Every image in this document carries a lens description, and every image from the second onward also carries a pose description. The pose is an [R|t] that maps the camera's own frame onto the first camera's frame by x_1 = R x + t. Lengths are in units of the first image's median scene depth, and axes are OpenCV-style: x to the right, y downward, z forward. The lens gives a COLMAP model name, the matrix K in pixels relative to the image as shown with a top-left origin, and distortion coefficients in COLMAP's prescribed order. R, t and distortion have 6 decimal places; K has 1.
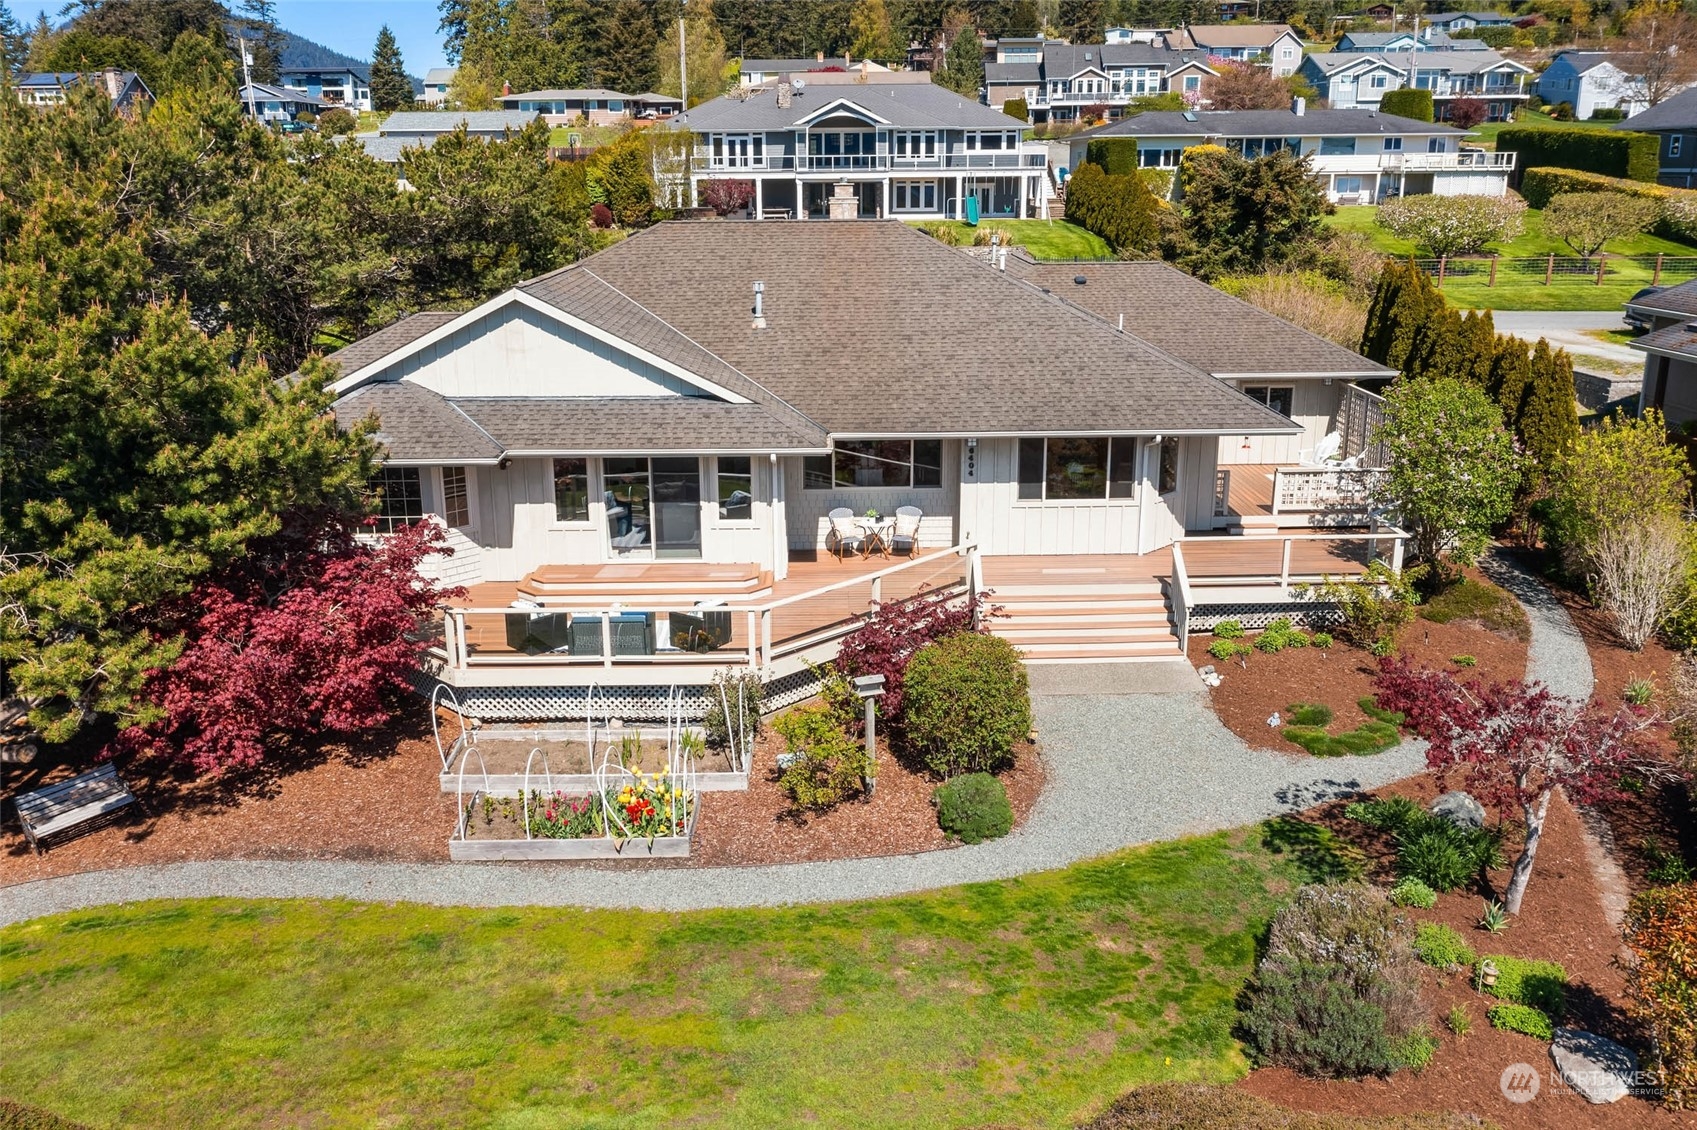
lens RADIAL K [[1317.7, 0, 848.5], [0, 1317.7, 565.0], [0, 0, 1]] dist [-0.006974, -0.005257]
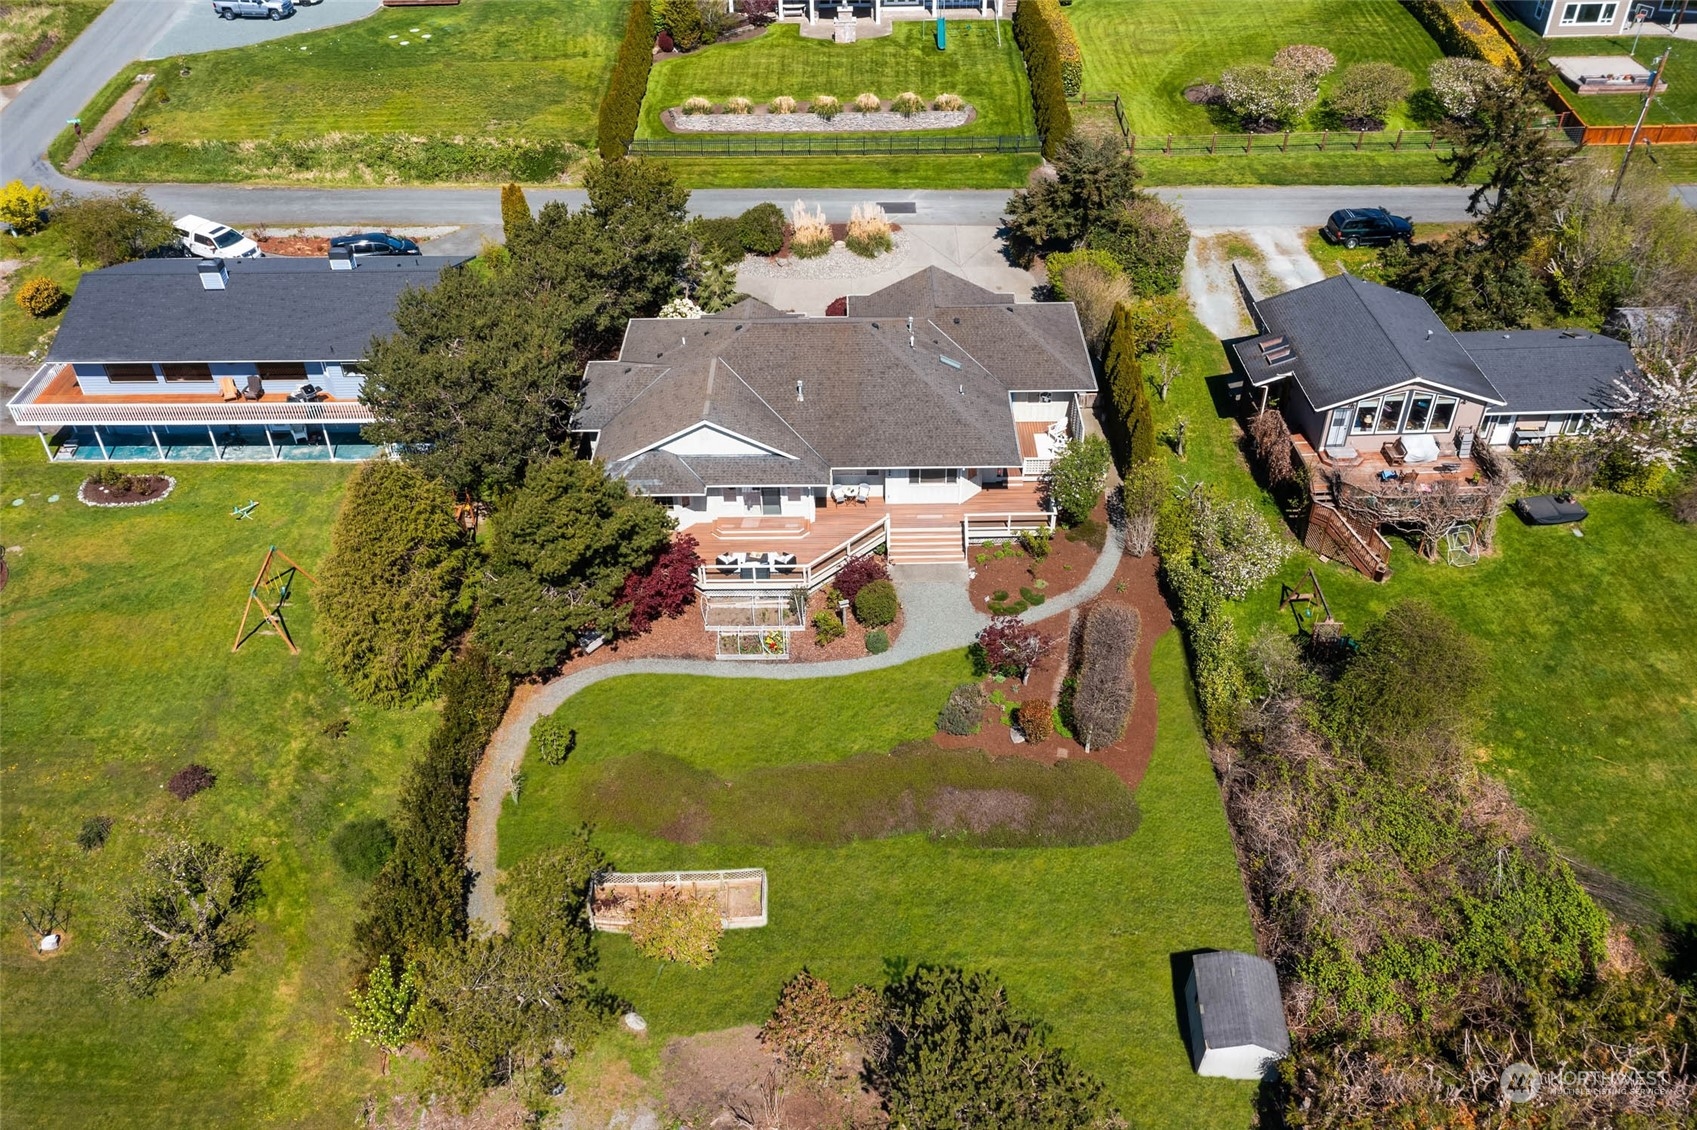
lens RADIAL K [[1317.7, 0, 848.5], [0, 1317.7, 565.0], [0, 0, 1]] dist [-0.006974, -0.005257]
pose [[0.999969, 0.004331, -0.006527, 0.040908], [-0.001459, 0.921644, 0.388034, -1.075797], [0.007697, -0.388013, 0.921622, -1.637835]]
